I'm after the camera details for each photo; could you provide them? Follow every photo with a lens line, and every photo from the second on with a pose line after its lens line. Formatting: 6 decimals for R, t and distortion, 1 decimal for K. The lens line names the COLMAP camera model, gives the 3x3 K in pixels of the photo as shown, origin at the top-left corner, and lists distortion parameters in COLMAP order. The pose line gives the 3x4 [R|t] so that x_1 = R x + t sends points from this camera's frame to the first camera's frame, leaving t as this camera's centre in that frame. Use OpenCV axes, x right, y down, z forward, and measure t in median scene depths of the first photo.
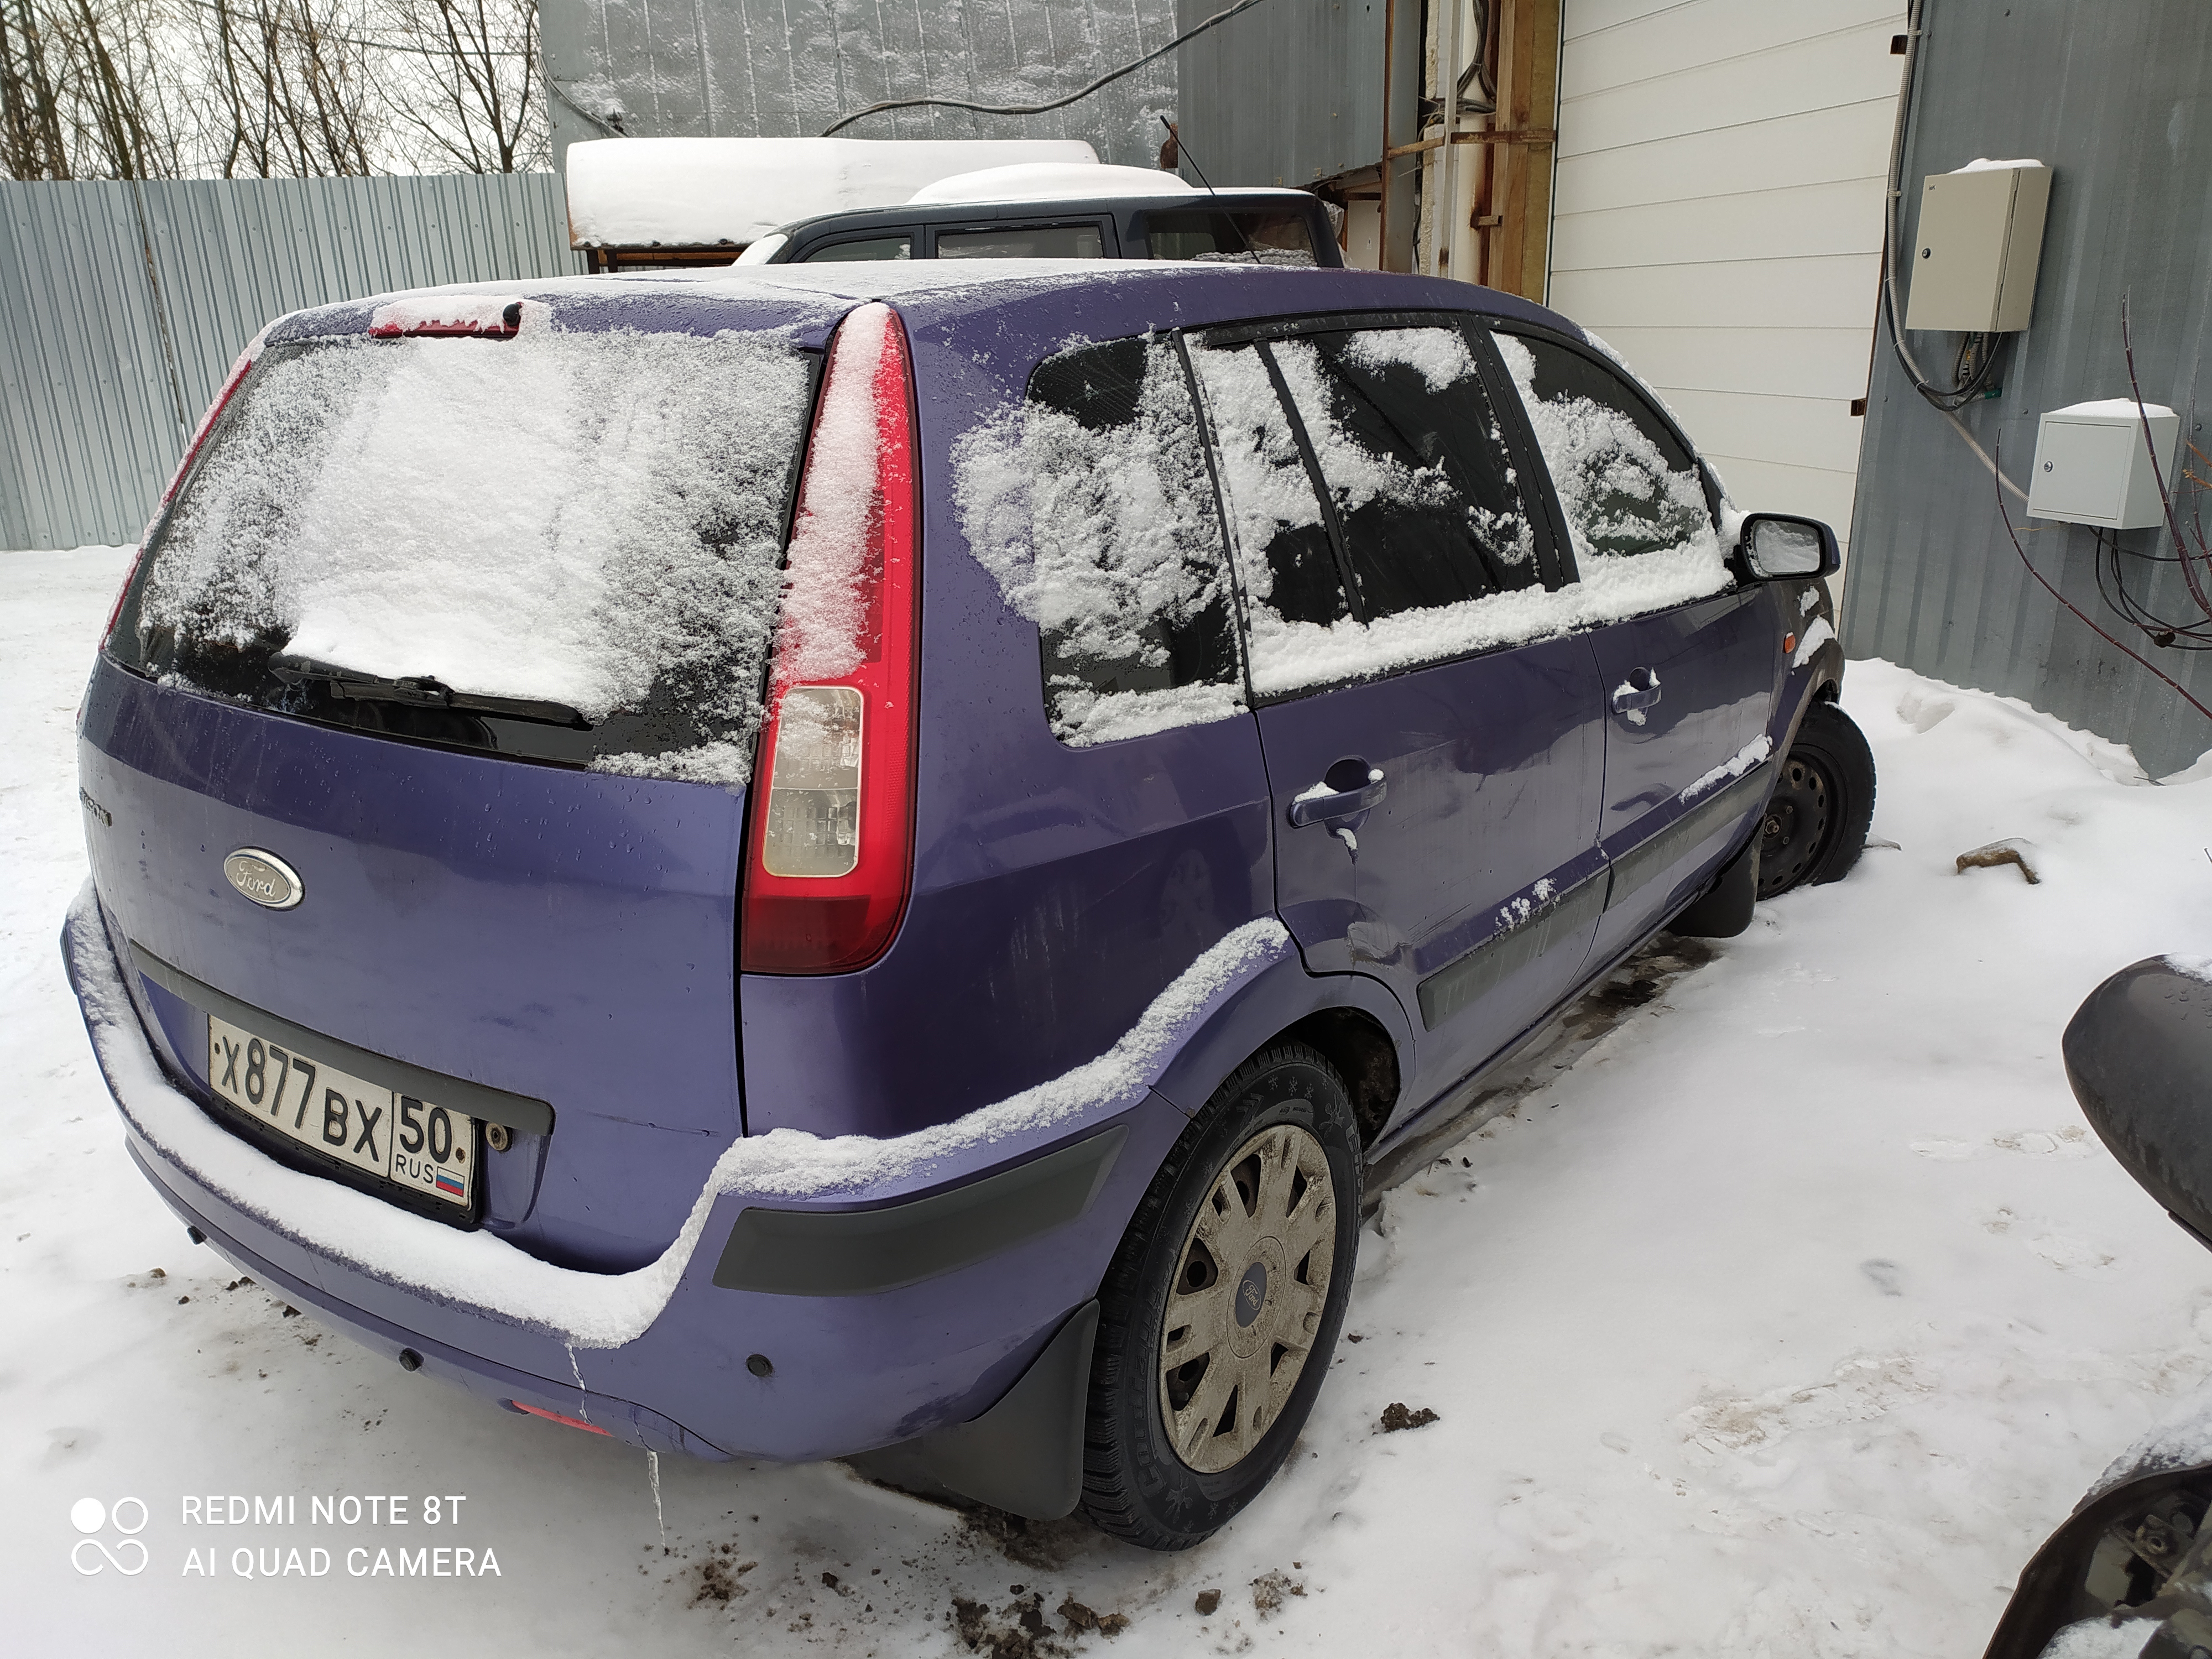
lens RADIAL K [[1643.2, 0, 1106.0], [0, 1643.2, 829.5], [0, 0, 1]] dist [0.046991, -0.040108]
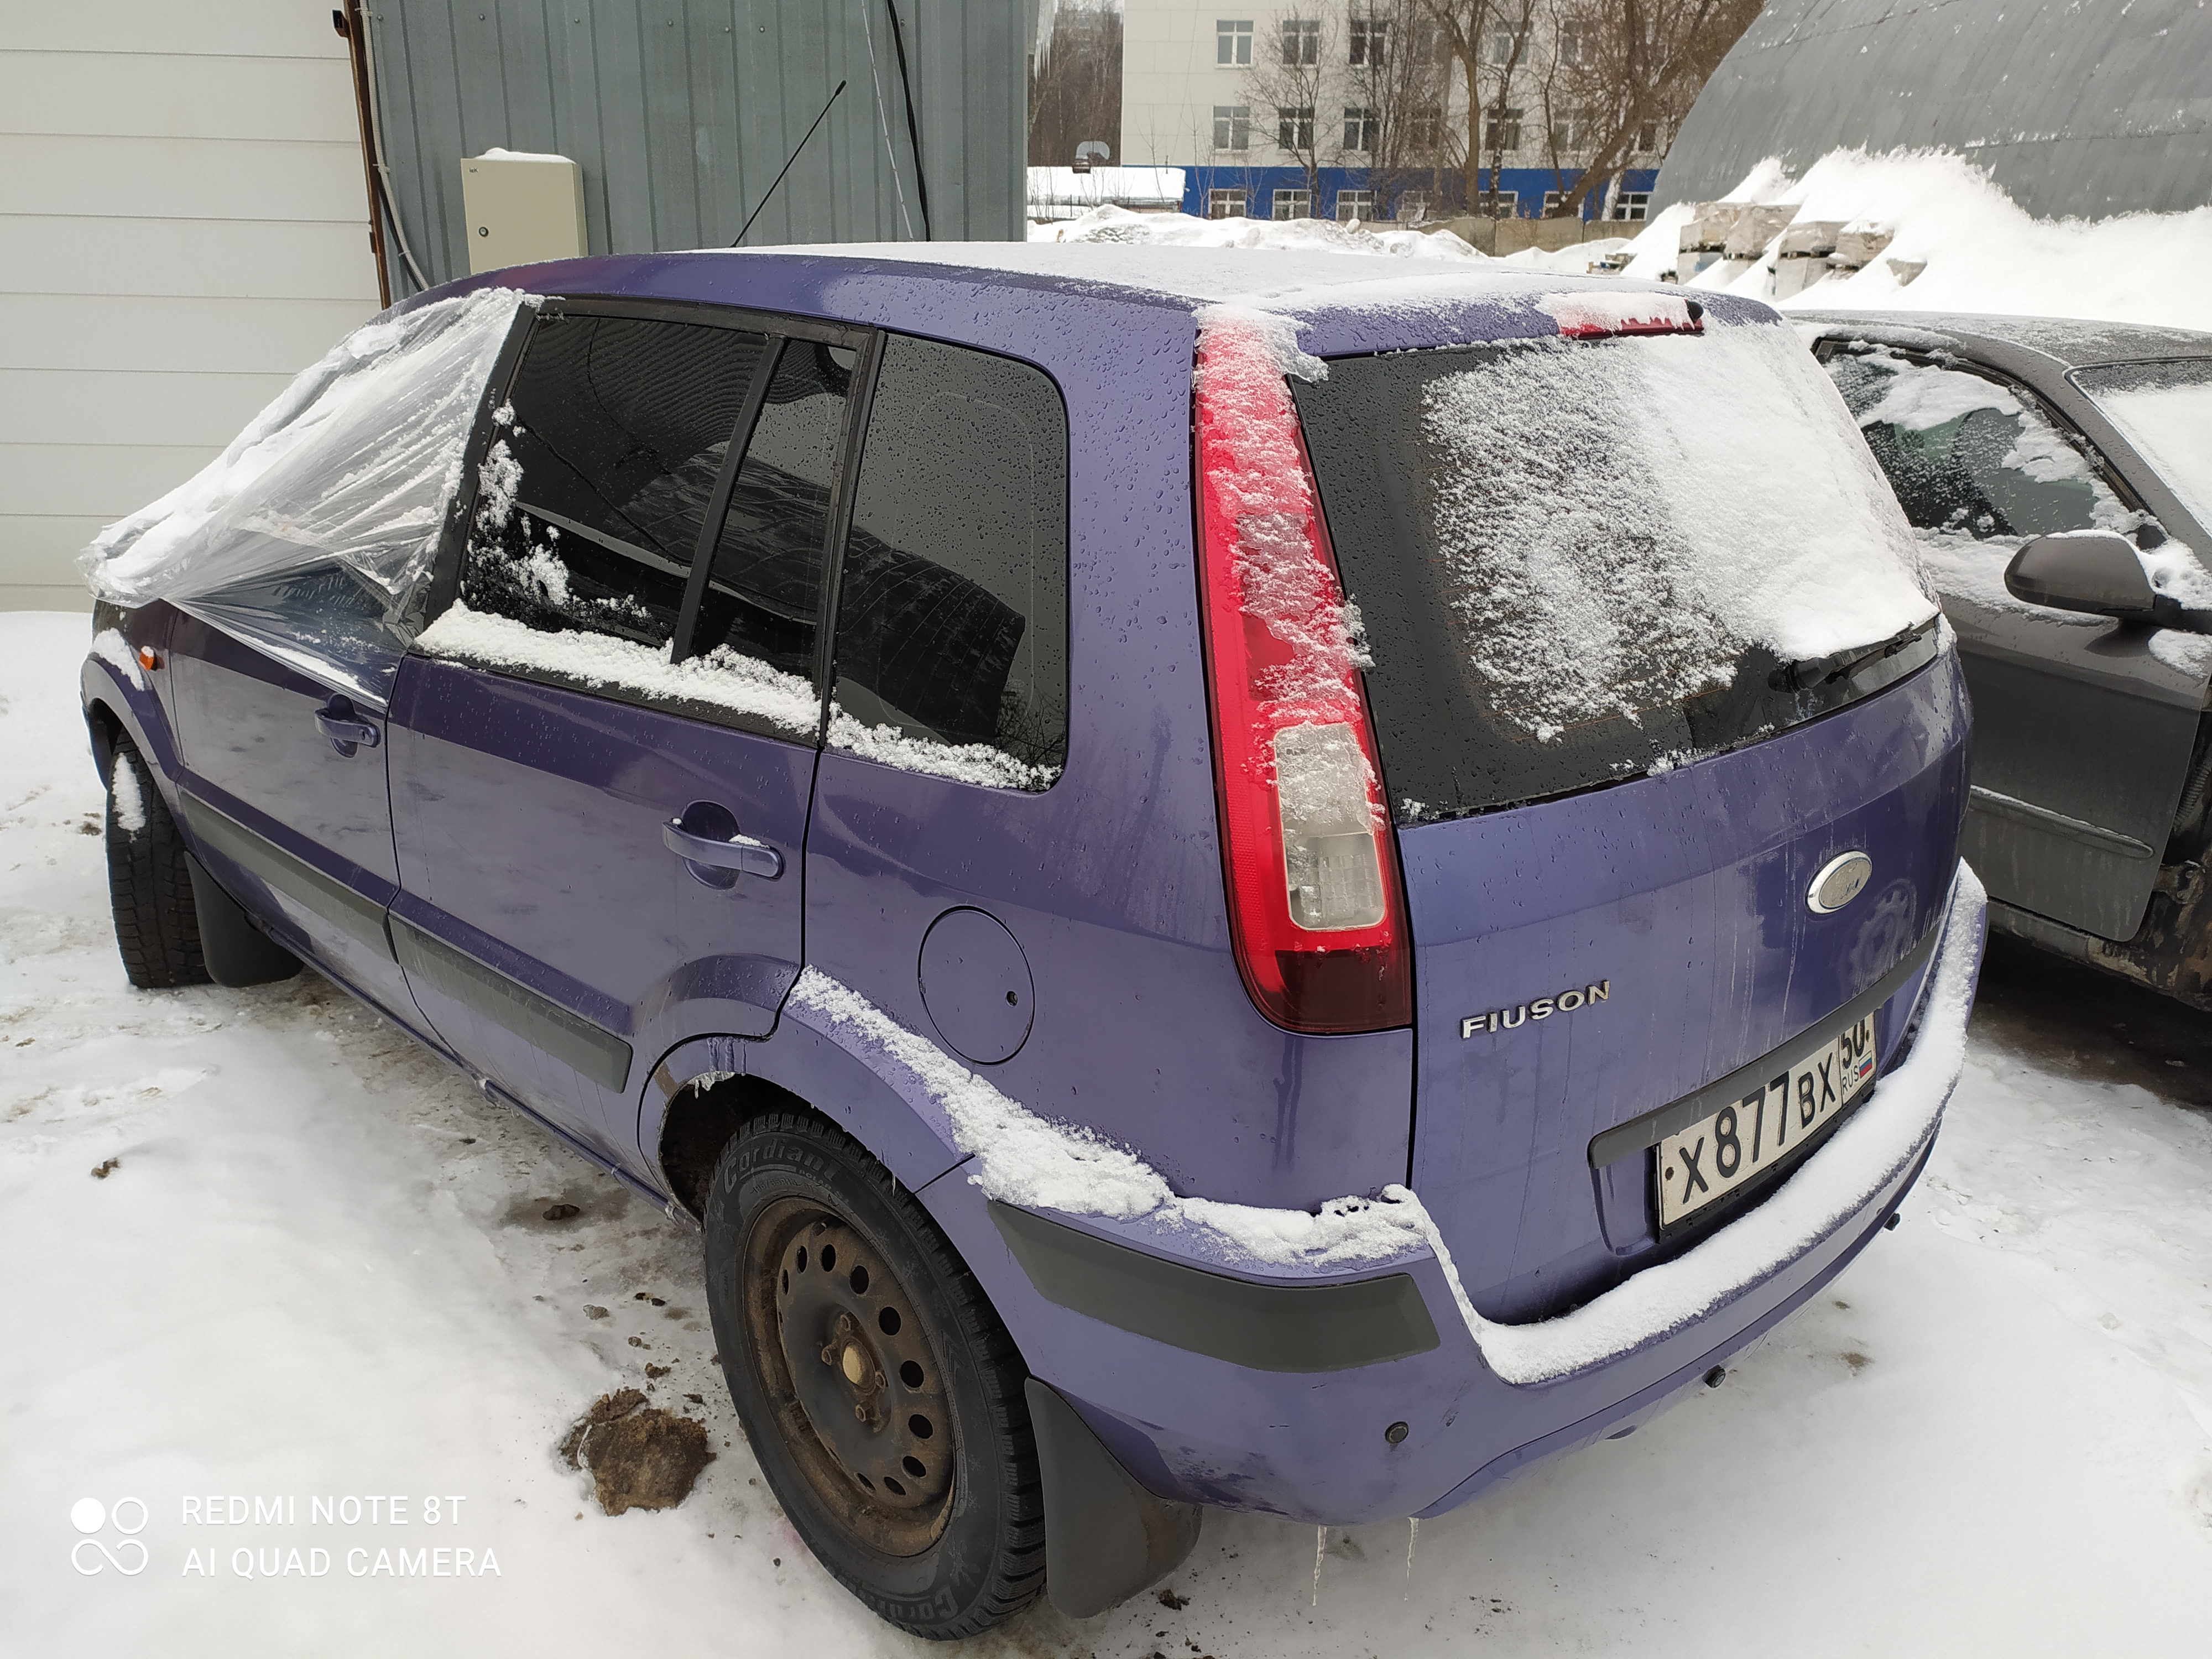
lens RADIAL K [[1643.2, 0, 1106.0], [0, 1643.2, 829.5], [0, 0, 1]] dist [0.046991, -0.040108]
pose [[0.191830, -0.300013, 0.934448, -1.410642], [0.279332, 0.929442, 0.241063, -0.338699], [-0.940837, 0.214778, 0.262098, 1.068449]]
